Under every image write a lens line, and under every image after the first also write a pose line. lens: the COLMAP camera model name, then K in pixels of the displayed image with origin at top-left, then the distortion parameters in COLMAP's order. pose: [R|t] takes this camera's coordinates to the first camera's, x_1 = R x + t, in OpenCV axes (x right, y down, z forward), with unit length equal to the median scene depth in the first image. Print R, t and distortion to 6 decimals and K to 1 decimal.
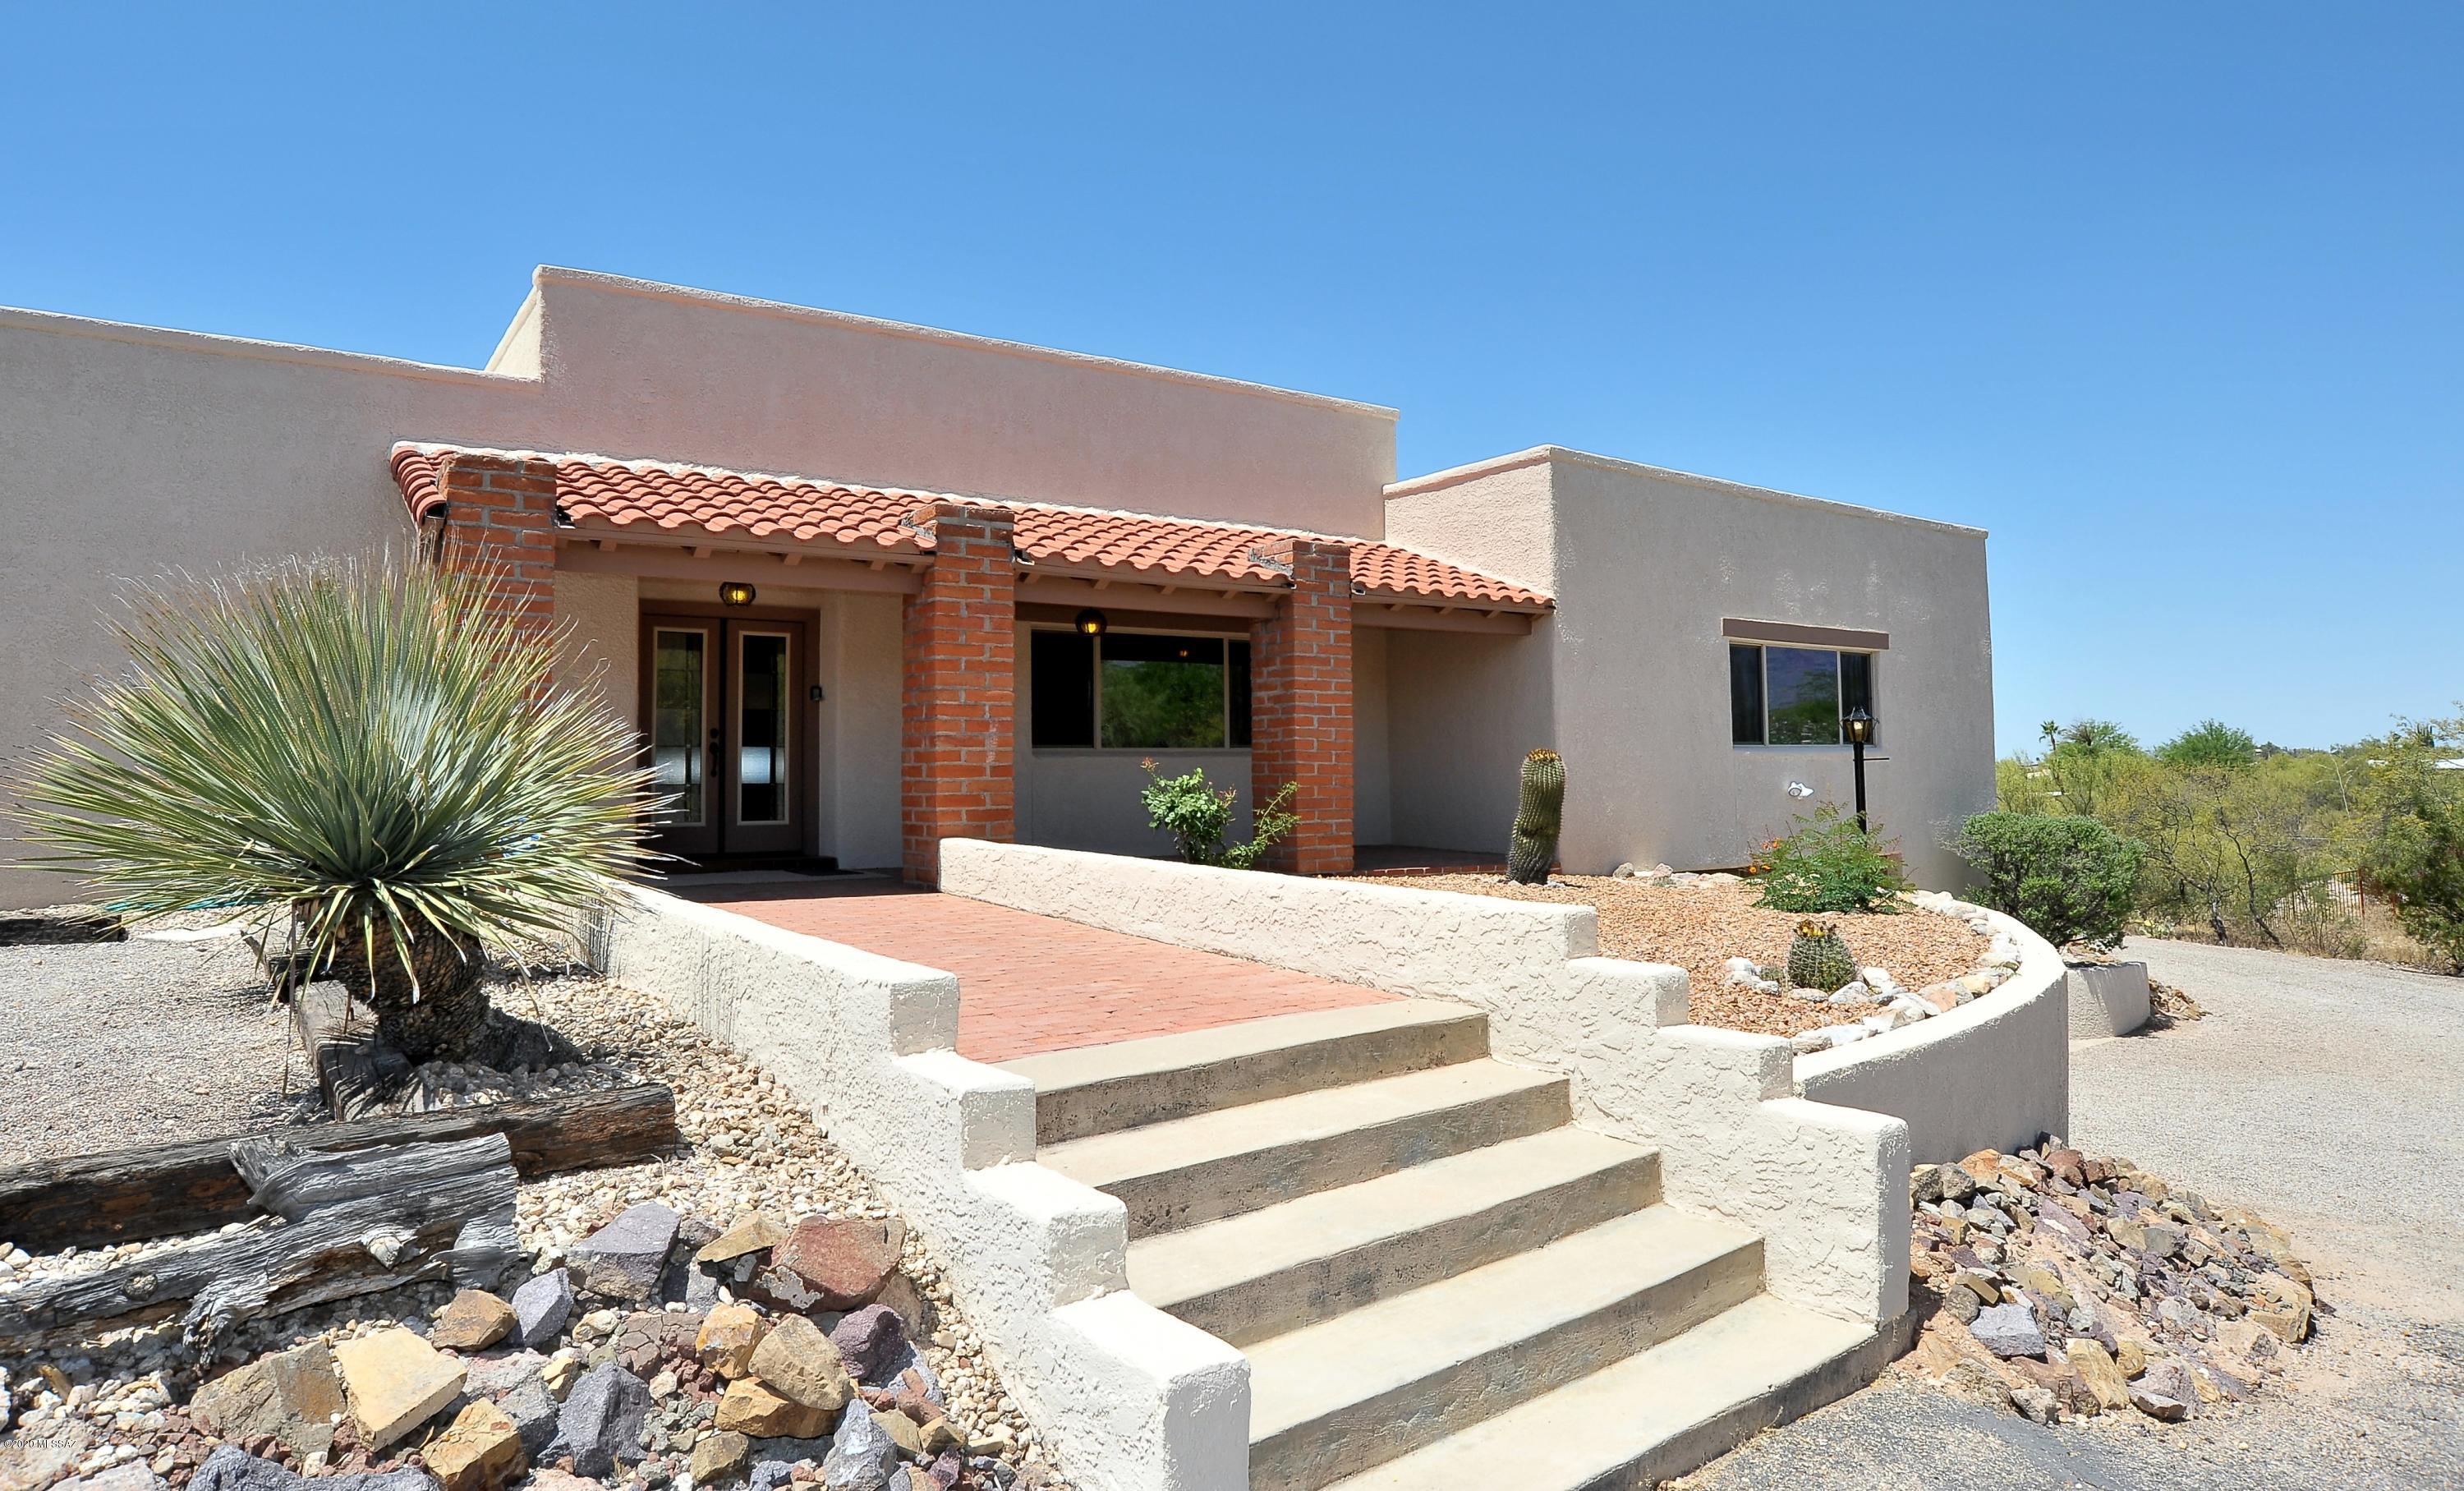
lens RADIAL K [[1424.2, 0, 1233.9], [0, 1424.2, 740.4], [0, 0, 1]] dist [-0.072732, 0.013200]
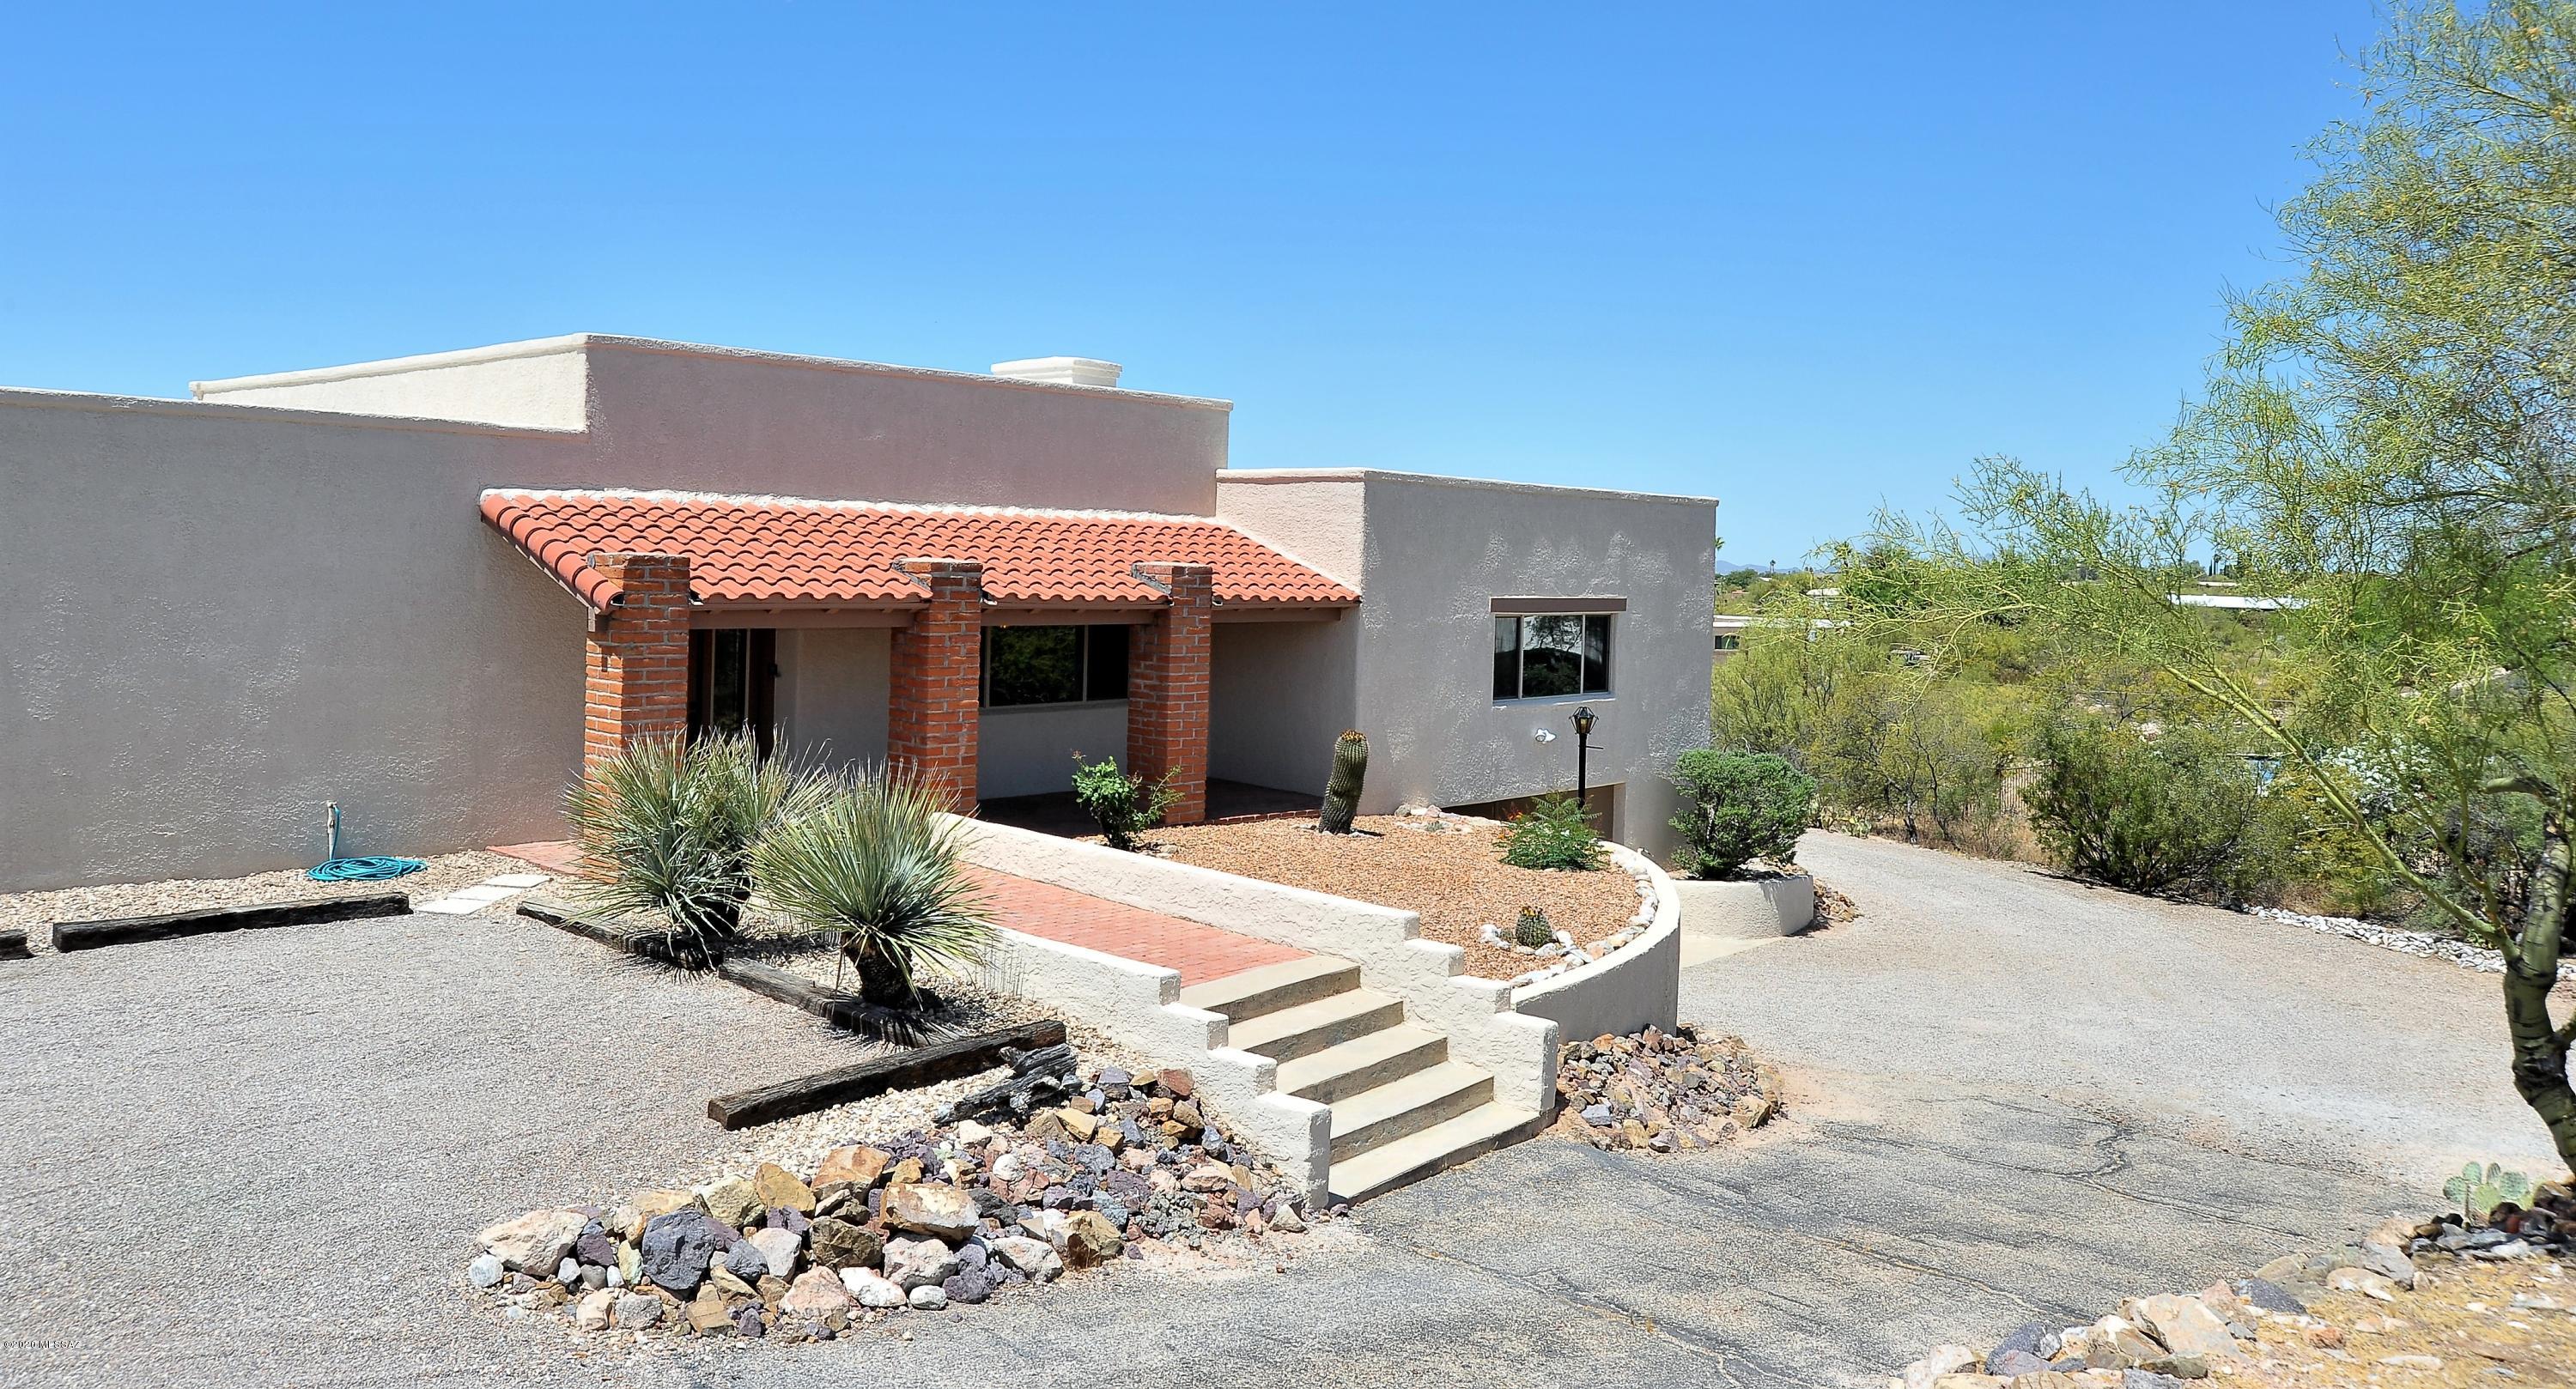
lens RADIAL K [[1792.5, 0, 1290.0], [0, 1792.5, 692.7], [0, 0, 1]] dist [-0.089690, -0.000170]
pose [[0.973494, 0.024686, 0.227376, -0.260508], [-0.046882, 0.994586, 0.092743, -0.217228], [-0.223856, -0.100944, 0.969381, -0.706012]]
